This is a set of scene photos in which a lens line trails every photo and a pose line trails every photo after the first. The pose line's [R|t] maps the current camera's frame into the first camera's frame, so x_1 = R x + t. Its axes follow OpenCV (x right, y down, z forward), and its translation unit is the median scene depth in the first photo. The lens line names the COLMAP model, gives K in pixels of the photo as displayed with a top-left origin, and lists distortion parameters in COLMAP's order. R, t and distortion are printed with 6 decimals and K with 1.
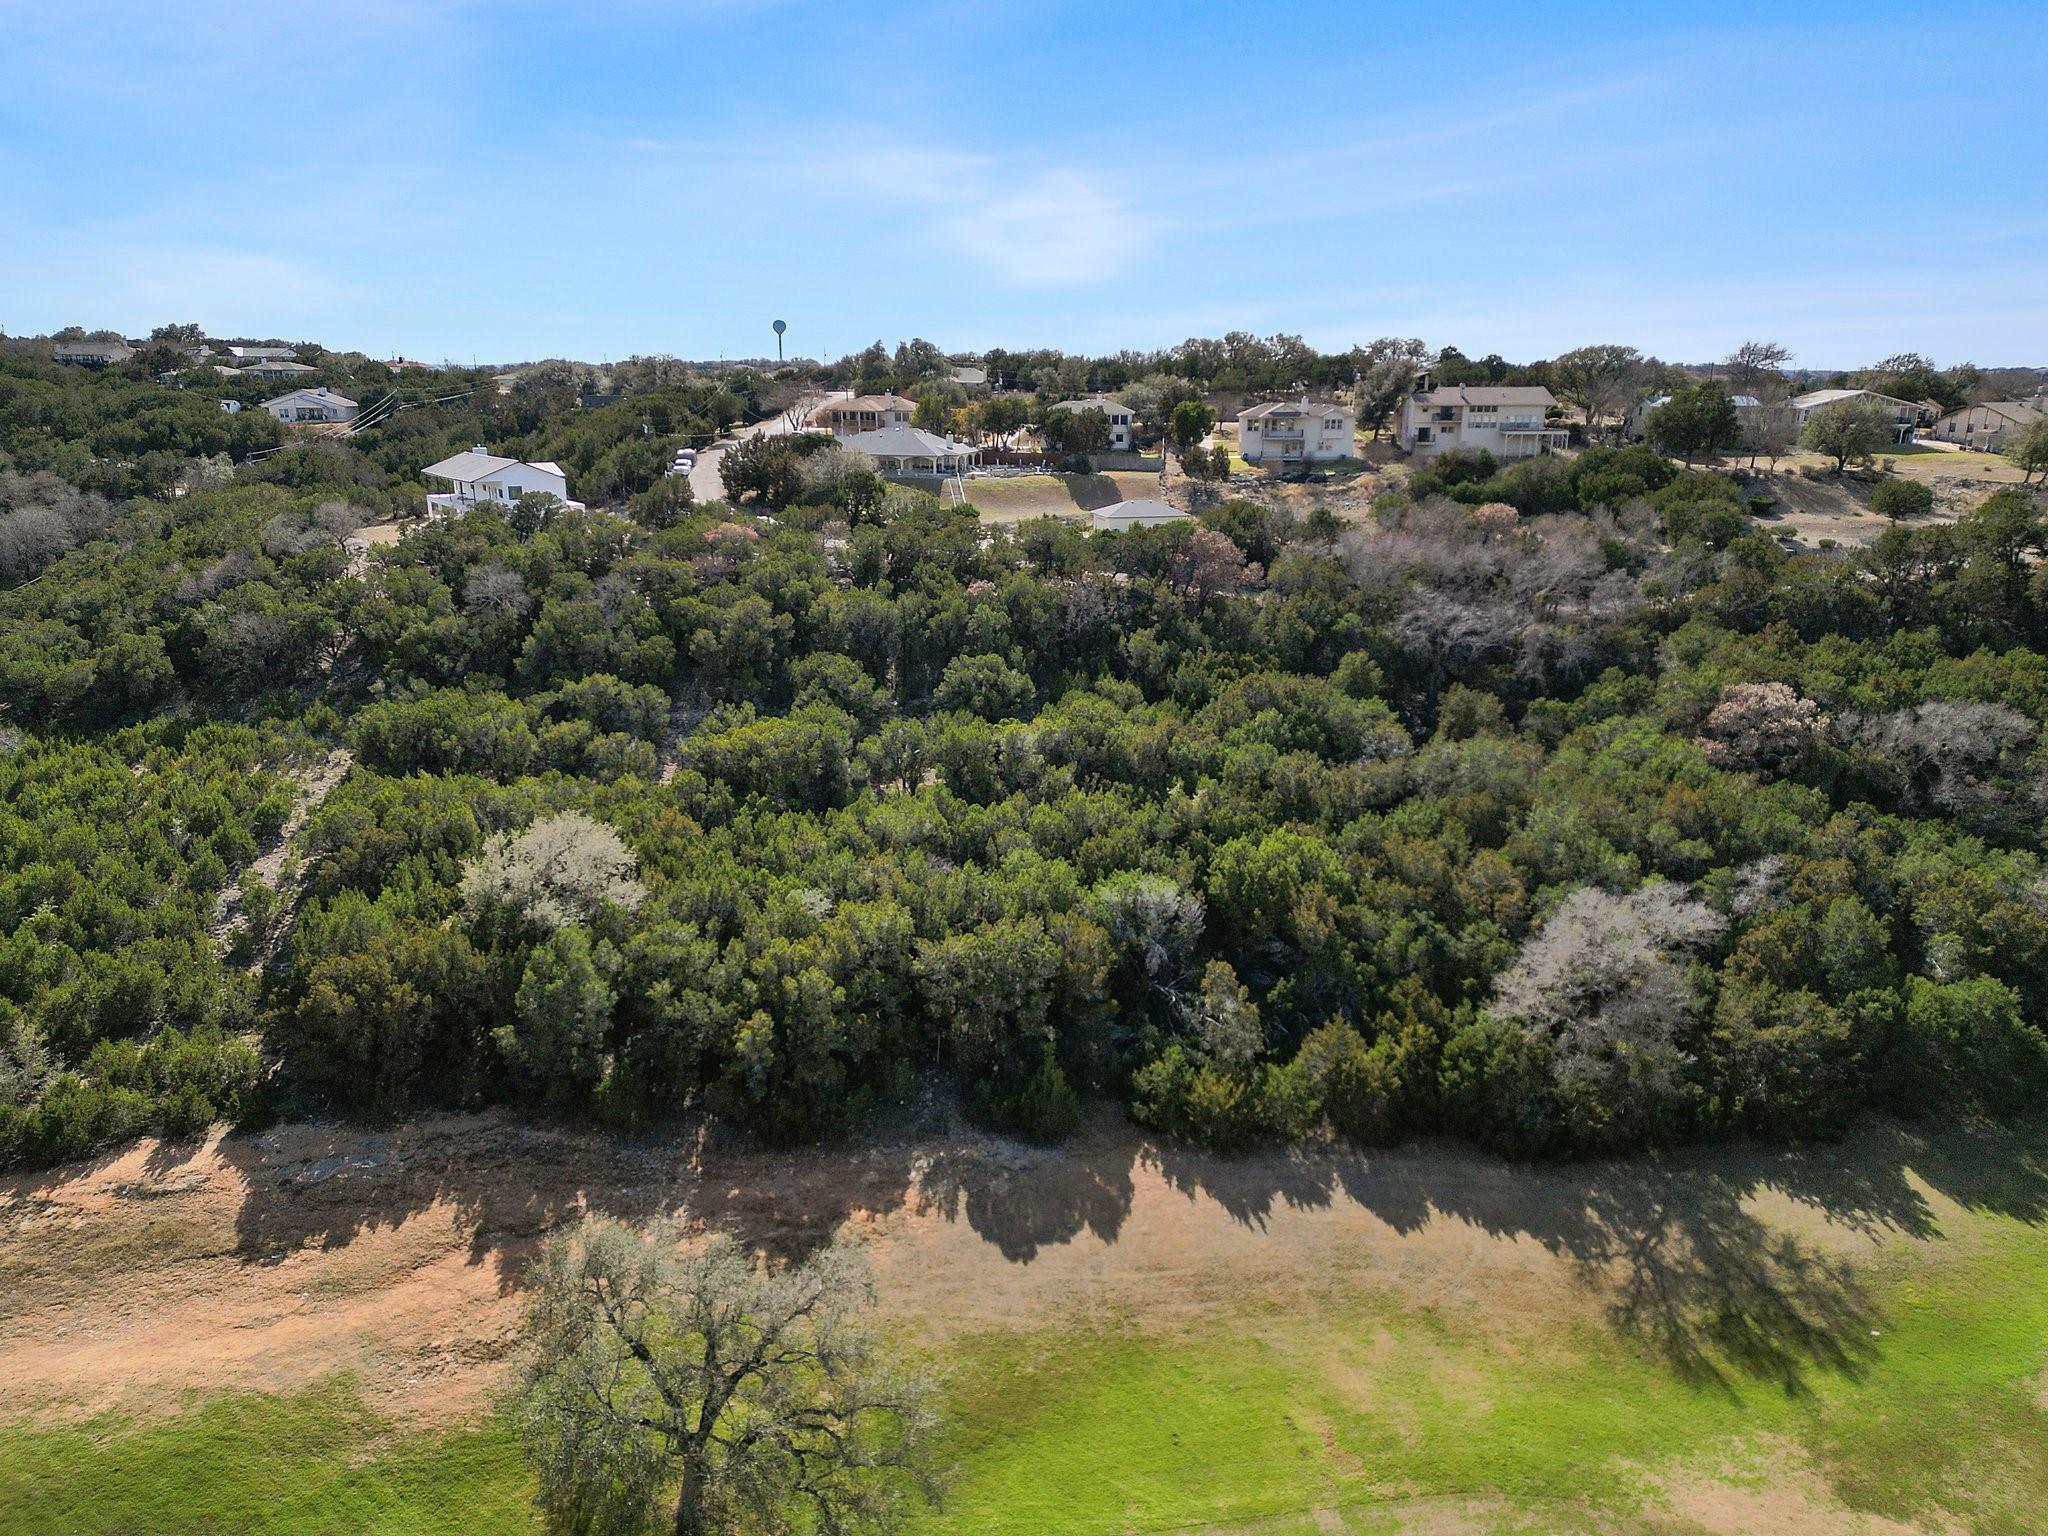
lens RADIAL K [[1423.2, 0, 1027.2], [0, 1423.2, 761.1], [0, 0, 1]] dist [0.090980, -0.087820]
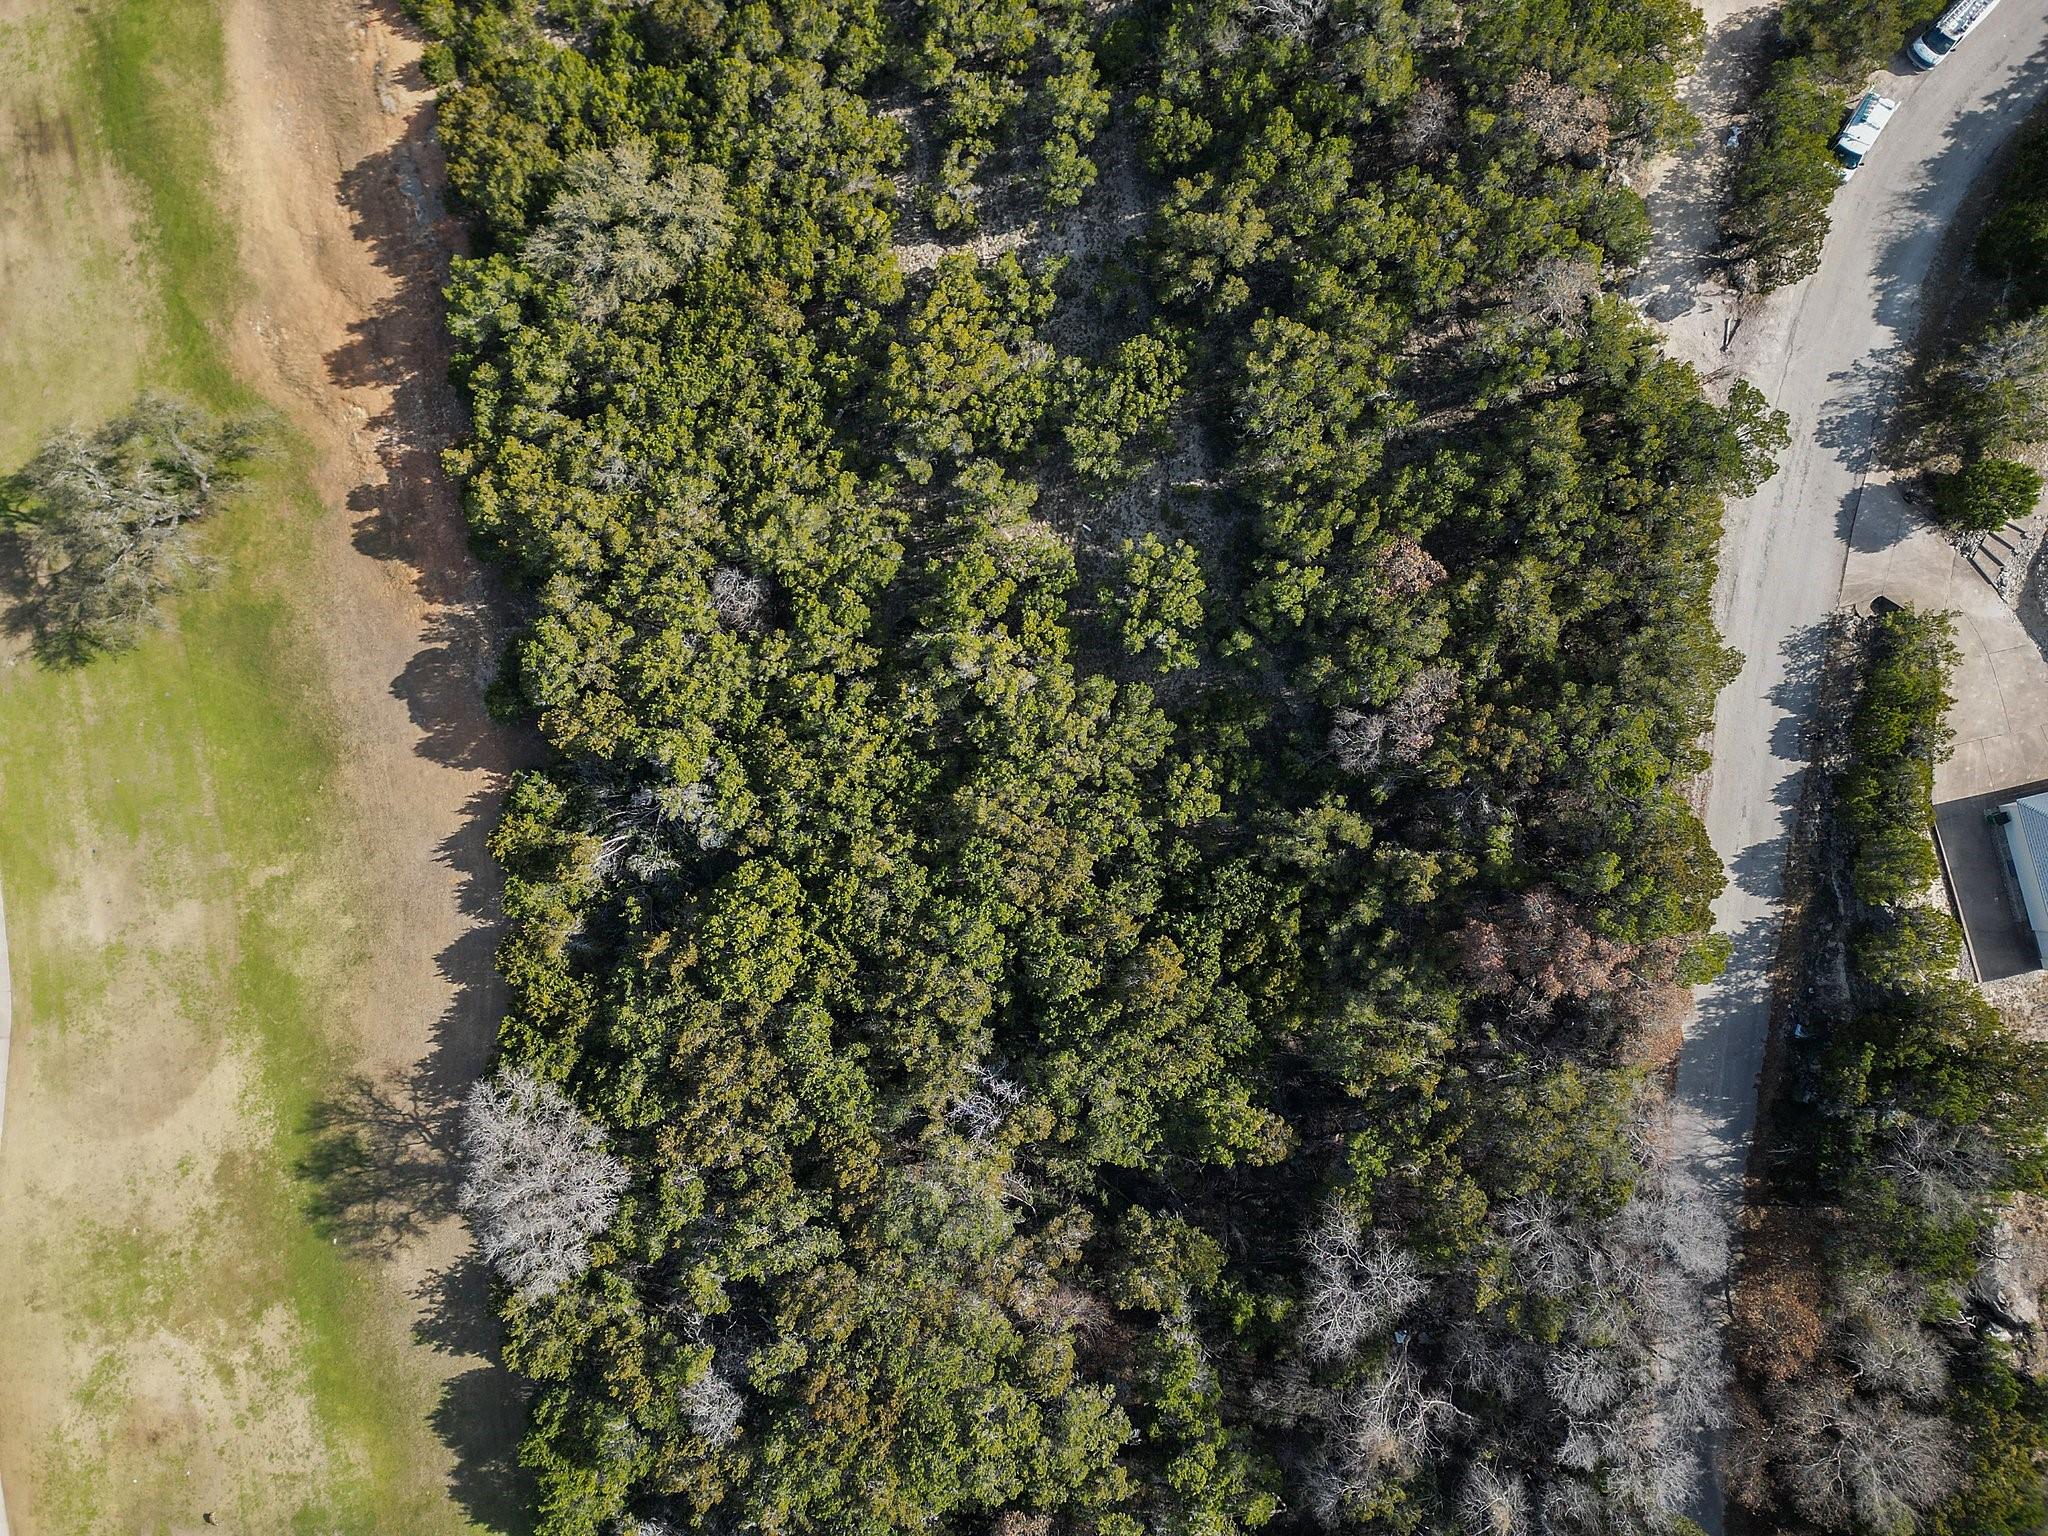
lens RADIAL K [[1426.8, 0, 1028.4], [0, 1426.8, 770.5], [0, 0, 1]] dist [0.078812, -0.076125]
pose [[0.000105, 0.999246, -0.038818, 0.108250], [-0.262623, 0.037483, 0.964170, -0.979195], [0.964898, 0.010093, 0.262429, 0.977800]]
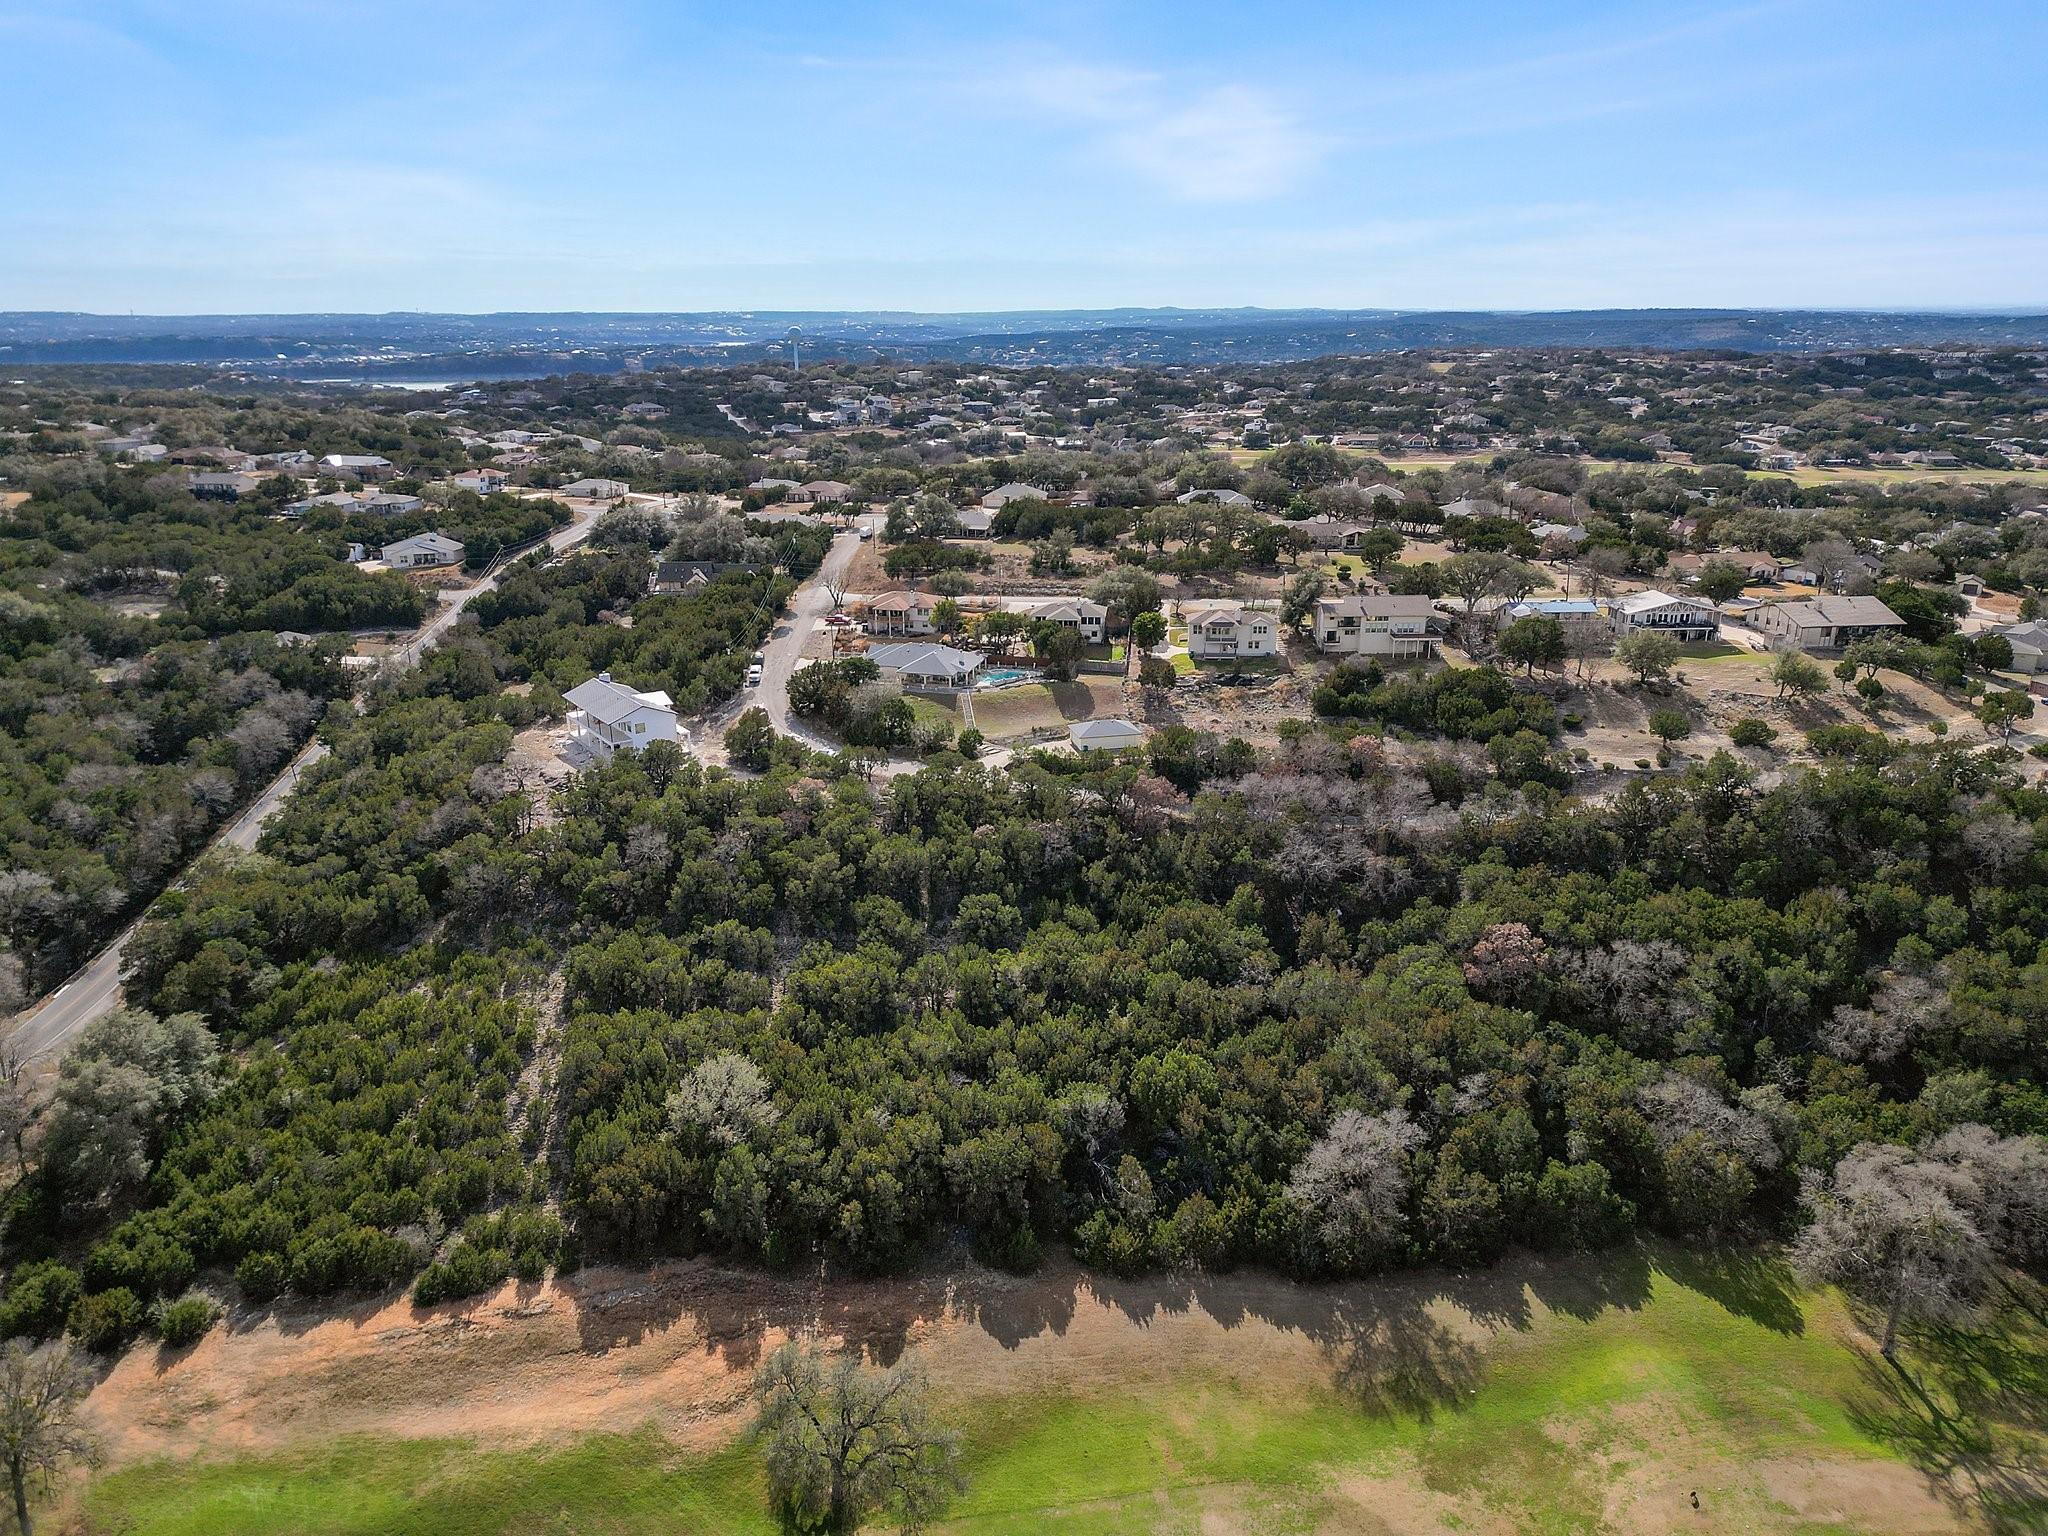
lens RADIAL K [[1426.8, 0, 1028.4], [0, 1426.8, 770.5], [0, 0, 1]] dist [0.078812, -0.076125]
pose [[0.999951, -0.006235, -0.007750, 0.032606], [0.006582, 0.998941, 0.045527, -0.355772], [0.007458, -0.045576, 0.998933, -0.592486]]
